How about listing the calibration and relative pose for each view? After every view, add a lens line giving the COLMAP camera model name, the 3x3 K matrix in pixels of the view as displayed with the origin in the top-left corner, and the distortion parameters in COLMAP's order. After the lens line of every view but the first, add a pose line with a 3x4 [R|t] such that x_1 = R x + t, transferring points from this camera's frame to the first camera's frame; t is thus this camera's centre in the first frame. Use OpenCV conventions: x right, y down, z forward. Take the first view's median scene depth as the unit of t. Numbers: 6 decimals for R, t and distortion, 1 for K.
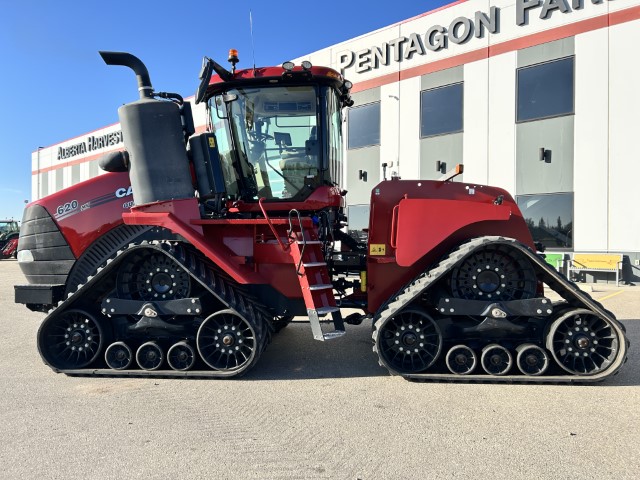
lens RADIAL K [[477.7, 0, 320.0], [0, 477.7, 240.0], [0, 0, 1]] dist [0.042731, -0.005310]
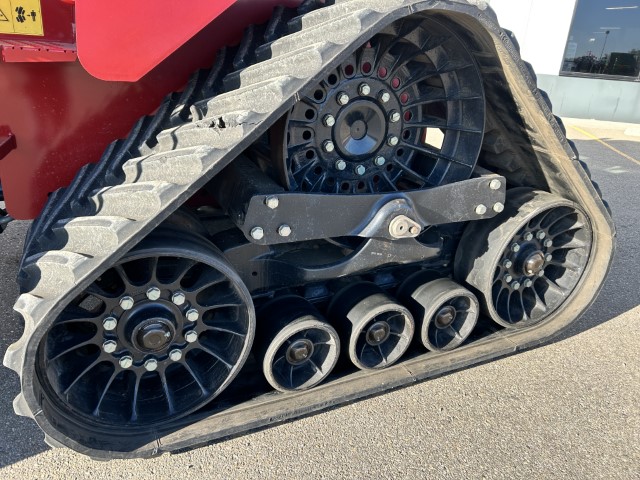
lens RADIAL K [[477.7, 0, 320.0], [0, 477.7, 240.0], [0, 0, 1]] dist [0.042731, -0.005310]
pose [[0.842737, -0.144556, 0.518554, 0.126356], [-0.068458, 0.926672, 0.369584, 0.031607], [-0.533955, -0.346961, 0.771045, 0.729753]]
